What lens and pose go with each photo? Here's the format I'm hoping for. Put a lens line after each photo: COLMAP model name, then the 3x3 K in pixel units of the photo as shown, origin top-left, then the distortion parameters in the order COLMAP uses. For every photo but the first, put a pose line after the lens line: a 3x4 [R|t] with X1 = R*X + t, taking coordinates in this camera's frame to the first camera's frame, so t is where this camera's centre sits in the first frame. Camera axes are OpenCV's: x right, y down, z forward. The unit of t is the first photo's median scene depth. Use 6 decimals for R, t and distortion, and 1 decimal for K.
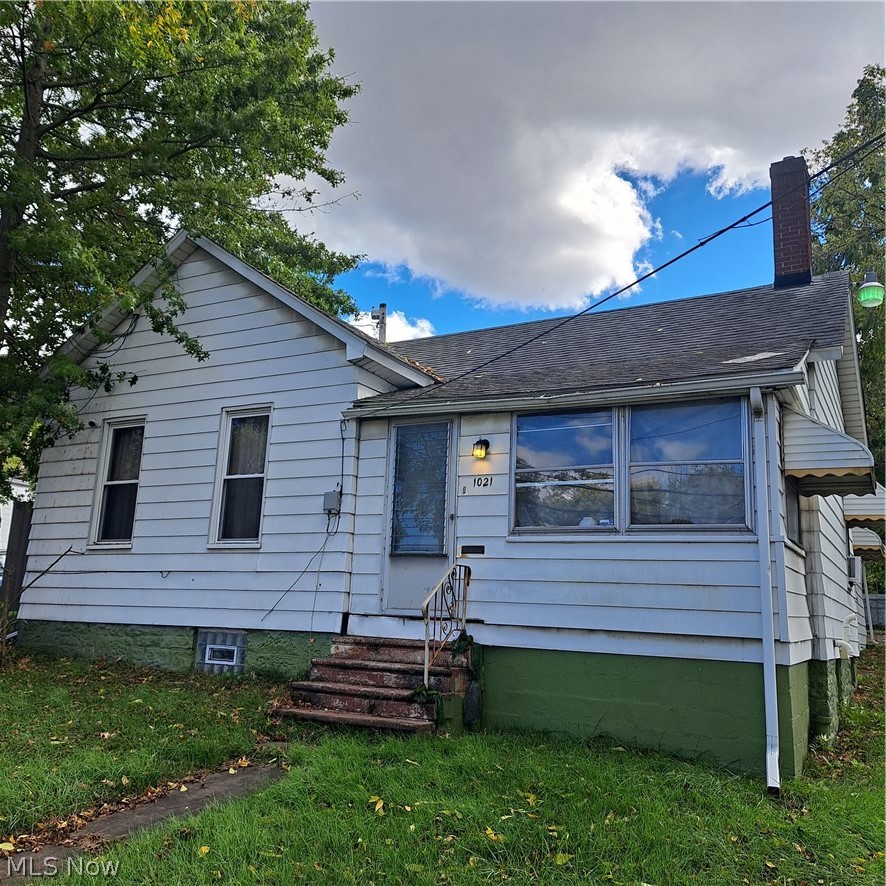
lens RADIAL K [[872.9, 0, 446.5], [0, 872.9, 431.8], [0, 0, 1]] dist [0.191627, -0.456709]
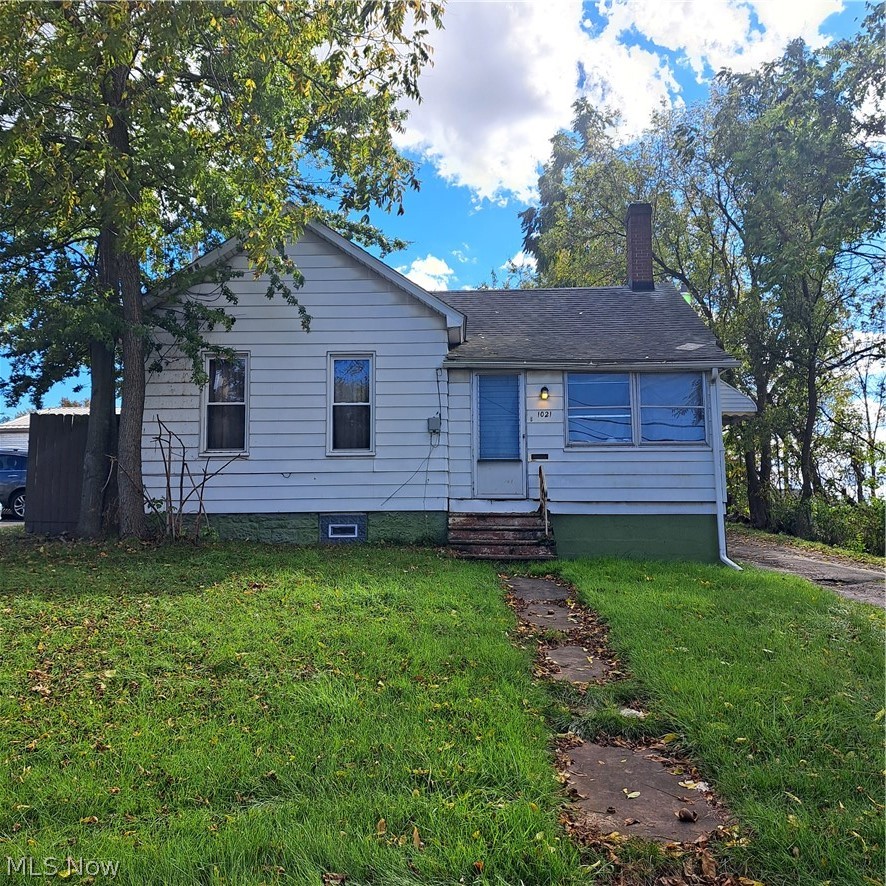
lens RADIAL K [[872.9, 0, 446.5], [0, 872.9, 431.8], [0, 0, 1]] dist [0.191627, -0.456709]
pose [[0.882926, 0.010261, 0.469400, -0.822261], [-0.057245, 0.994655, 0.085934, -0.035428], [-0.466009, -0.102745, 0.878794, -0.300493]]
